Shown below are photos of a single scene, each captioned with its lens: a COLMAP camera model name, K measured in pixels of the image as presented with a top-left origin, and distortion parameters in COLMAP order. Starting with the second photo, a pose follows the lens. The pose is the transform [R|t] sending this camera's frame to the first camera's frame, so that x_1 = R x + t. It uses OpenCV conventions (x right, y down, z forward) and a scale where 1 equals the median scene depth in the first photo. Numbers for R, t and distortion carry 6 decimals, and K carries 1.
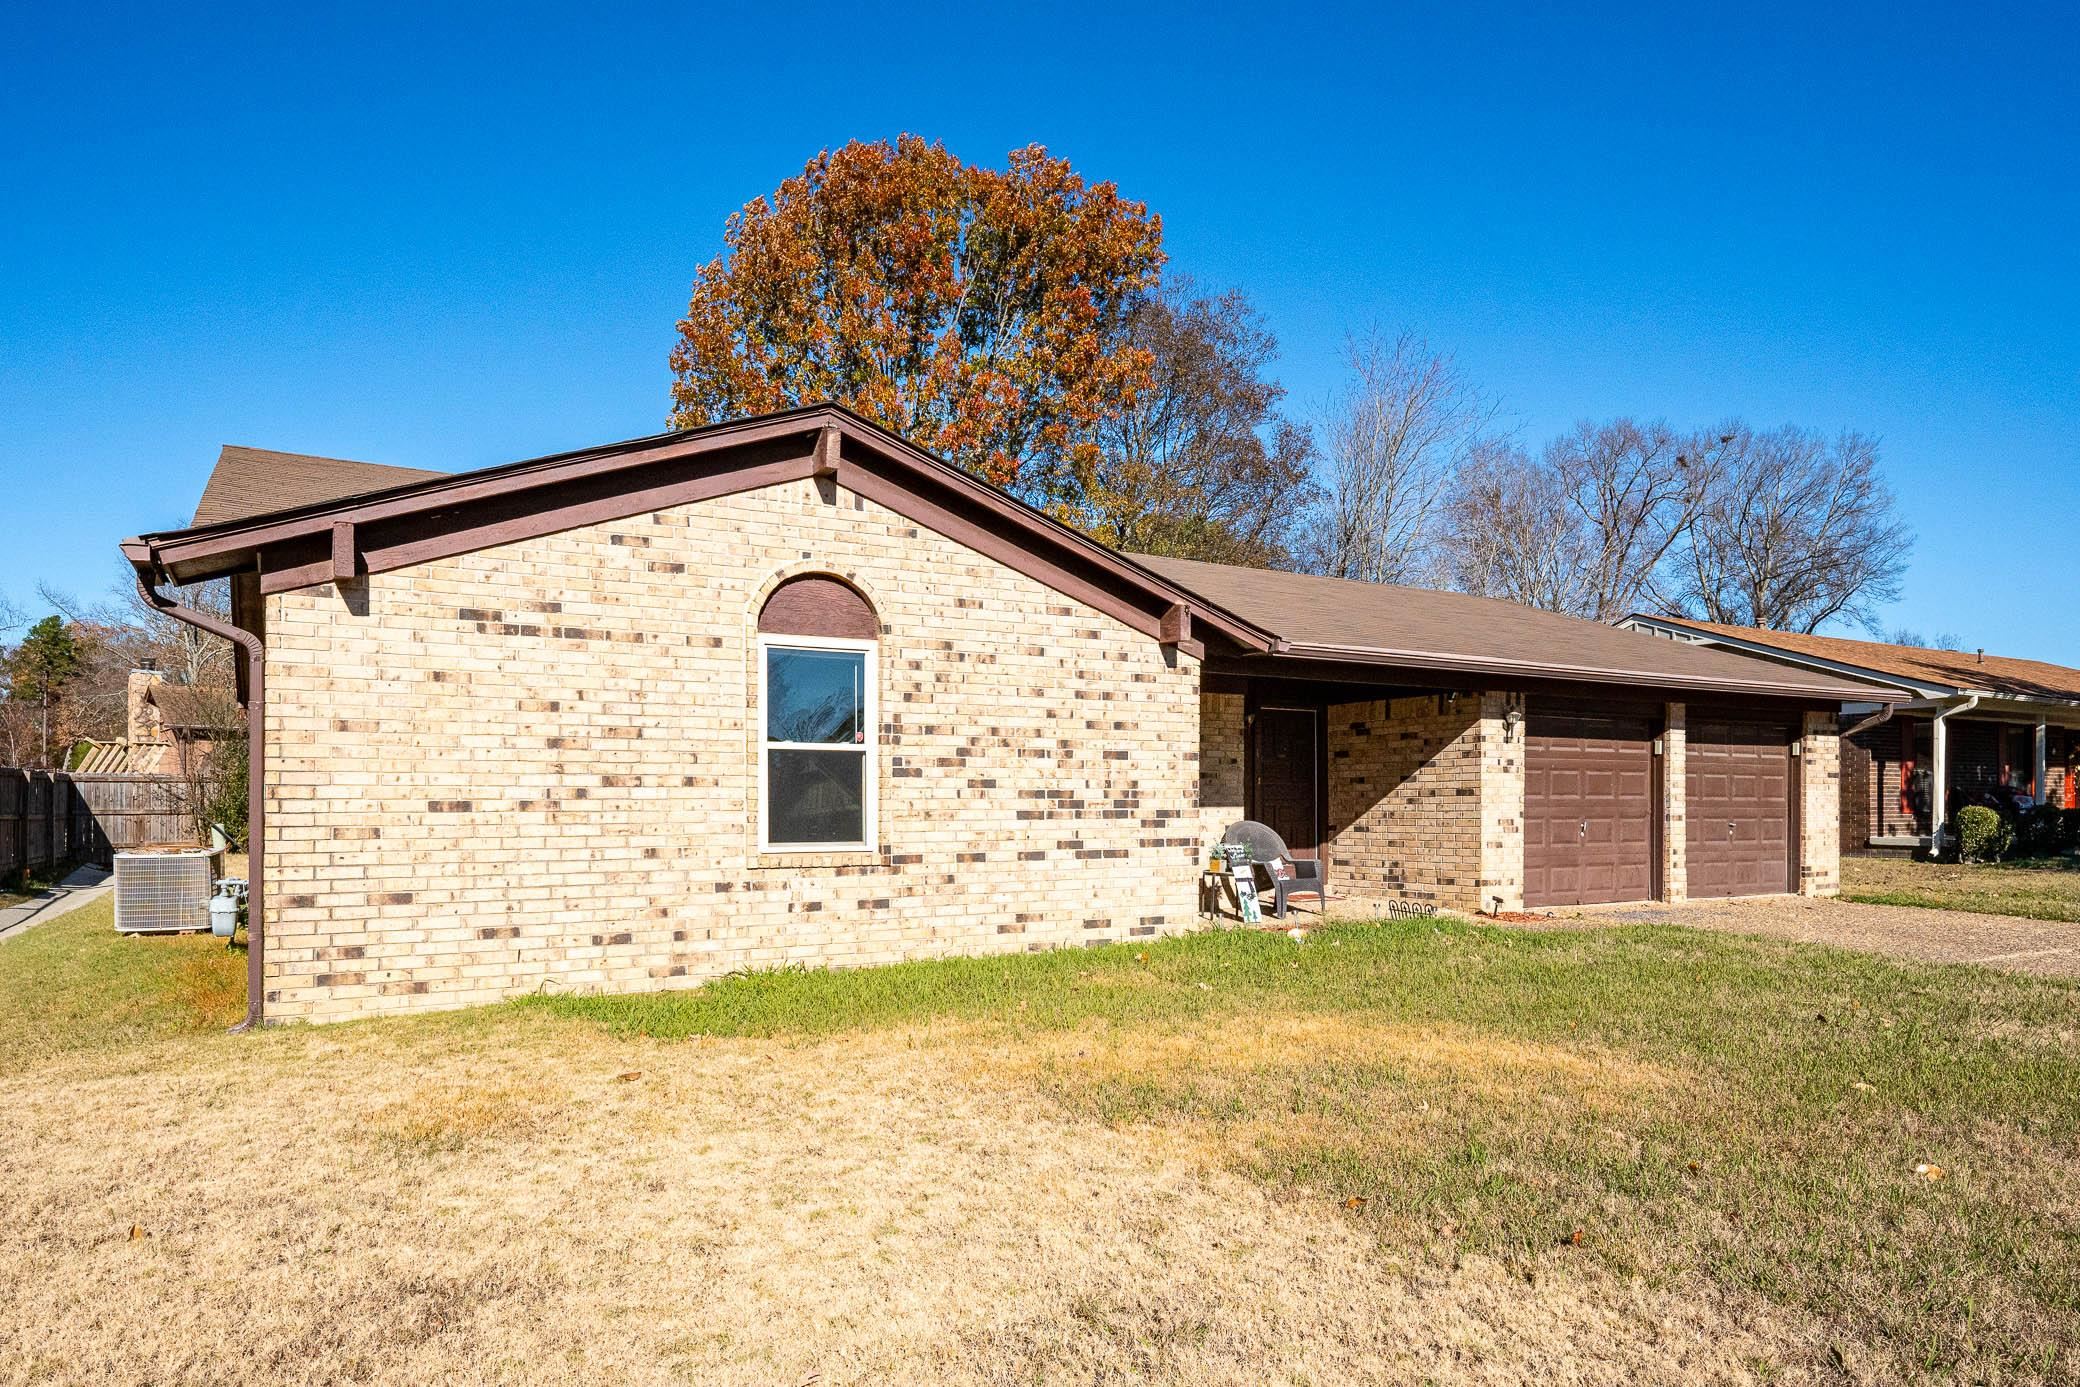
lens RADIAL K [[861.6, 0, 1041.3], [0, 861.6, 710.4], [0, 0, 1]] dist [-0.000291, -0.000025]
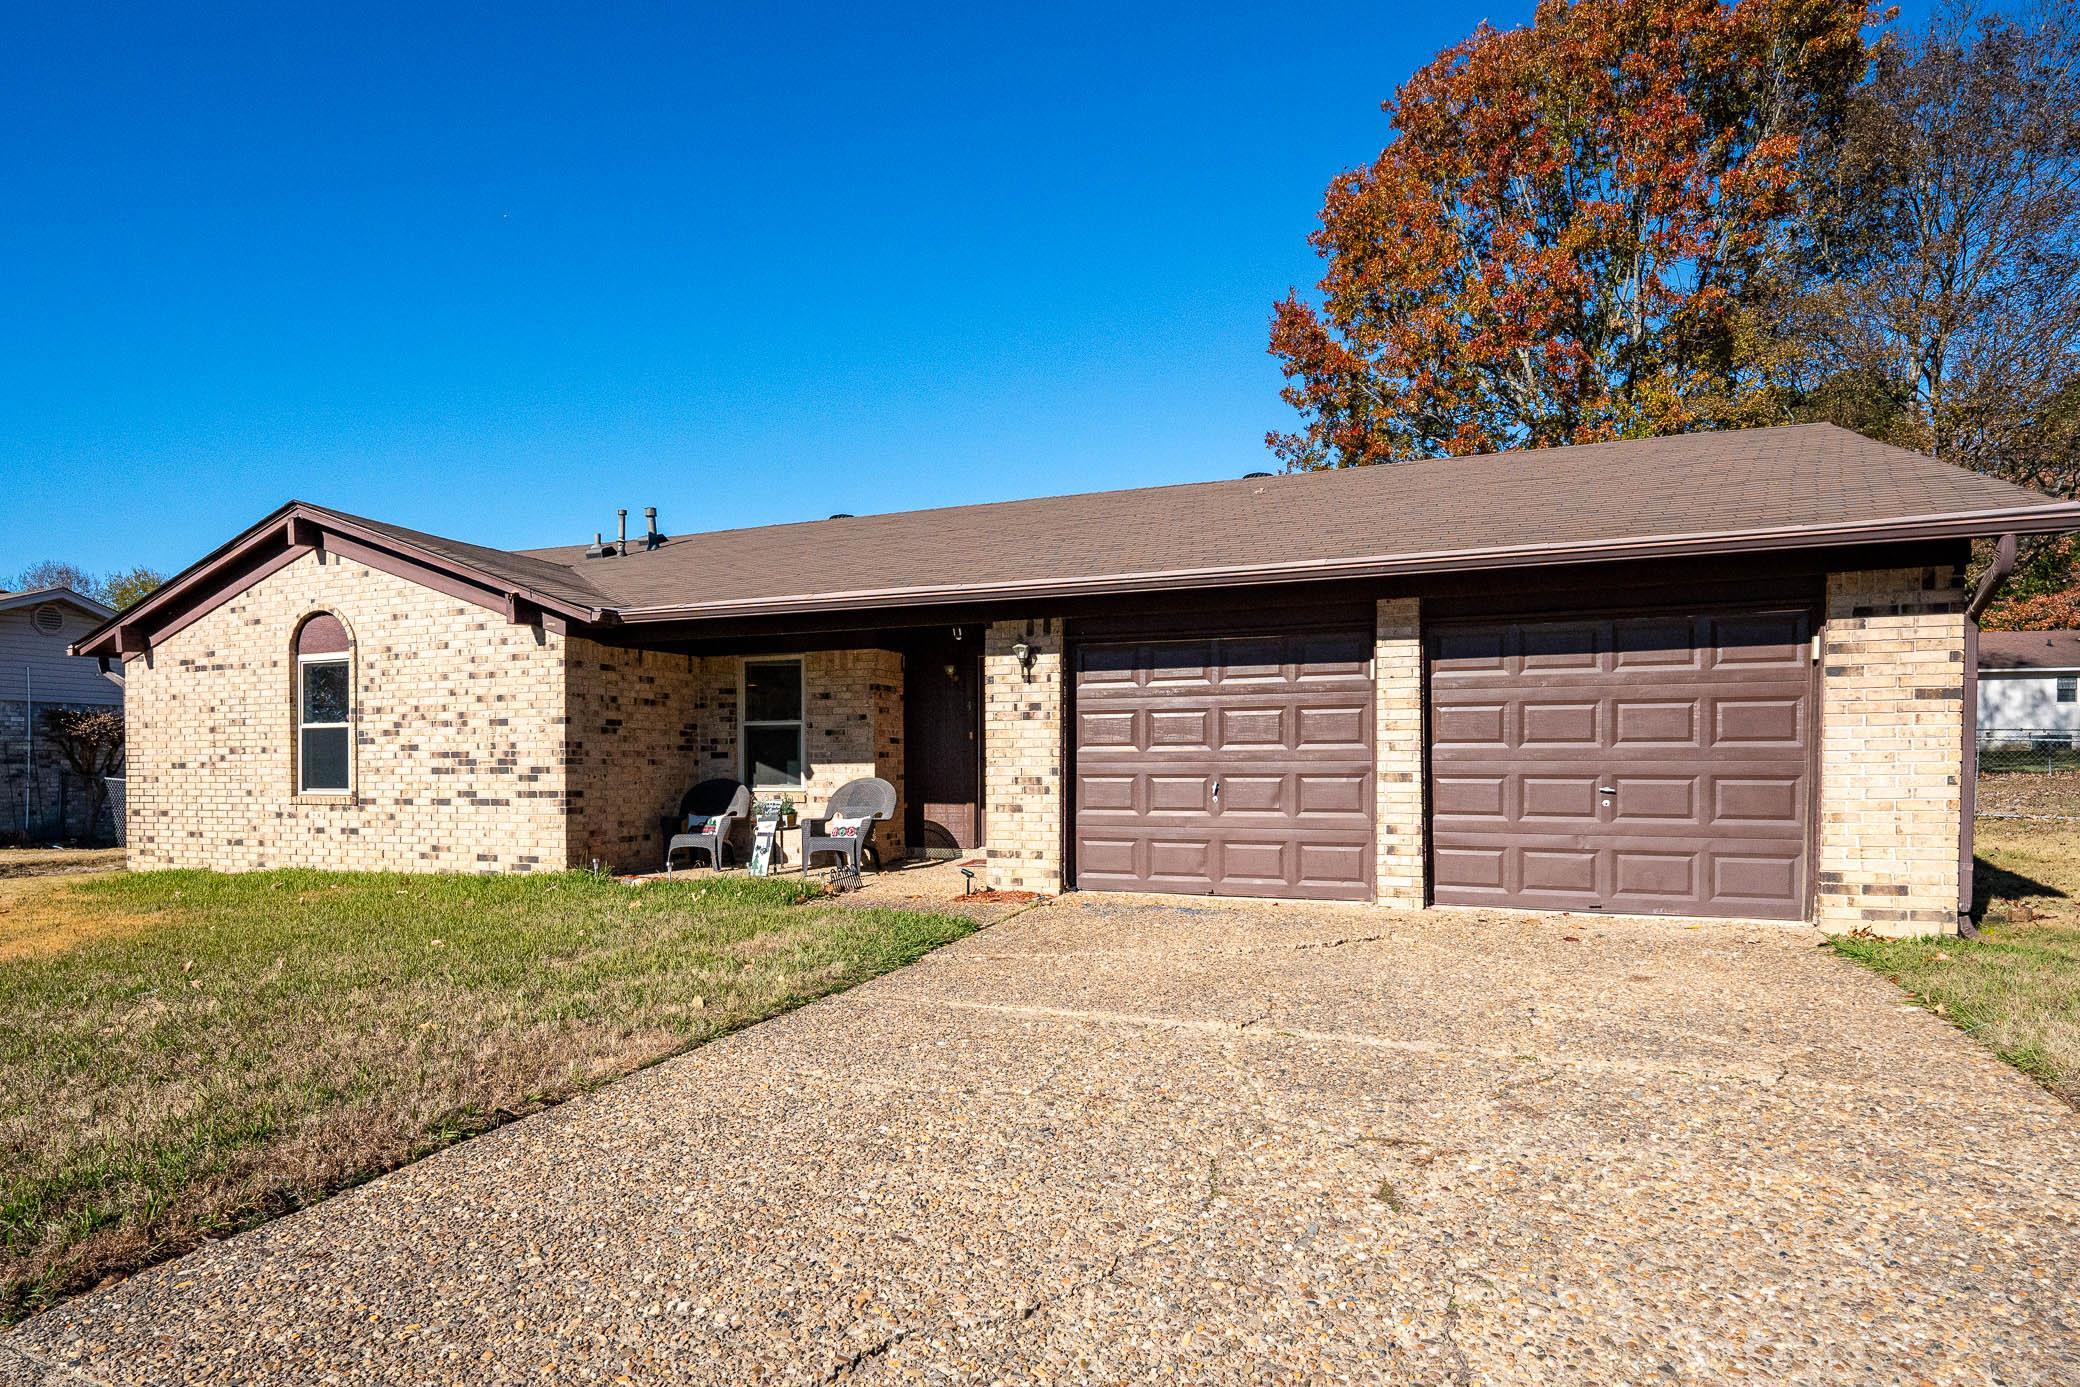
lens RADIAL K [[861.6, 0, 1041.4], [0, 861.6, 680.7], [0, 0, 1]] dist [-0.000291, -0.000025]
pose [[0.781255, -0.064206, -0.620901, 1.531092], [0.073180, 0.997258, -0.011046, 0.066070], [0.619907, -0.036808, 0.783811, 0.544698]]
